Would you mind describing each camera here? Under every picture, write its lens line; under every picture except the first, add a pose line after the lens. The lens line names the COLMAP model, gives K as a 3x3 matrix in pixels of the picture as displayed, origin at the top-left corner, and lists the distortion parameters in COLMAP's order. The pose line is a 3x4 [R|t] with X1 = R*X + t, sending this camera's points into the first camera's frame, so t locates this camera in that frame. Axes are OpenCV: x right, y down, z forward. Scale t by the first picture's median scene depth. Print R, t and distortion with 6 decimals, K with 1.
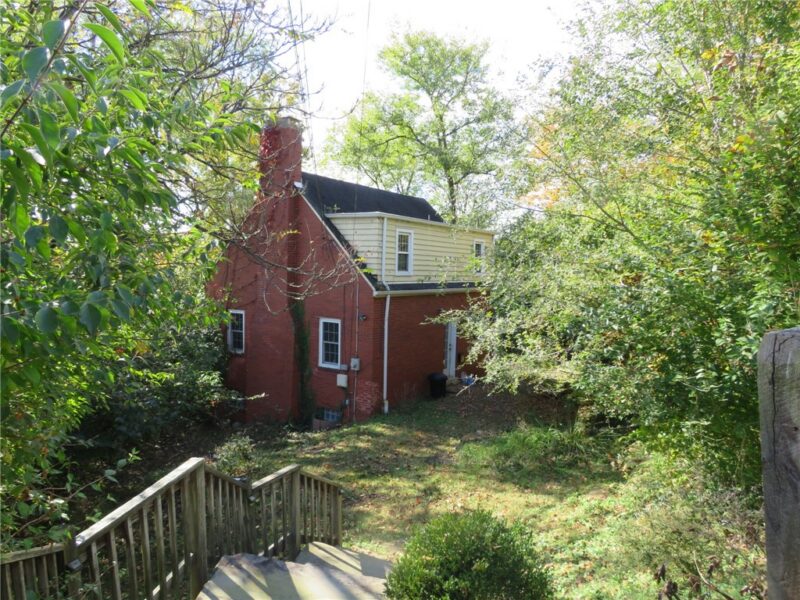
lens RADIAL K [[567.5, 0, 400.0], [0, 567.5, 300.0], [0, 0, 1]] dist [-0.008252, -0.004220]
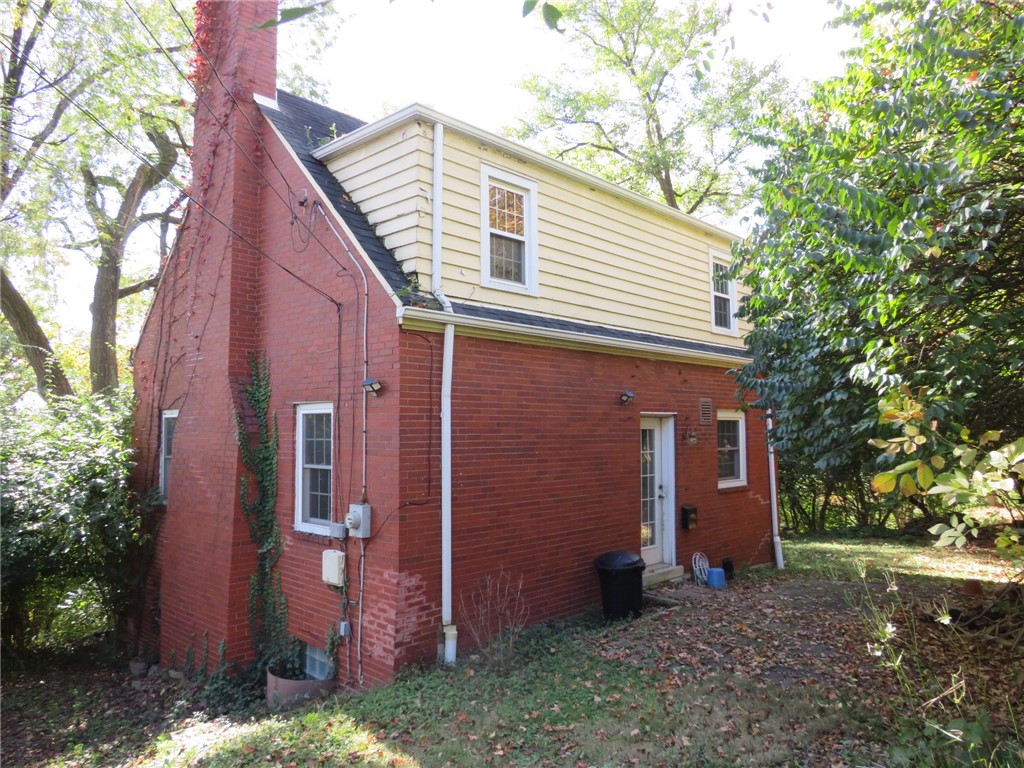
lens RADIAL K [[726.5, 0, 512.0], [0, 726.5, 384.0], [0, 0, 1]] dist [-0.008252, -0.004220]
pose [[0.981713, -0.040977, -0.185905, 0.100774], [0.017462, 0.991825, -0.126407, 0.084757], [0.189565, 0.120849, 0.974403, 0.544659]]
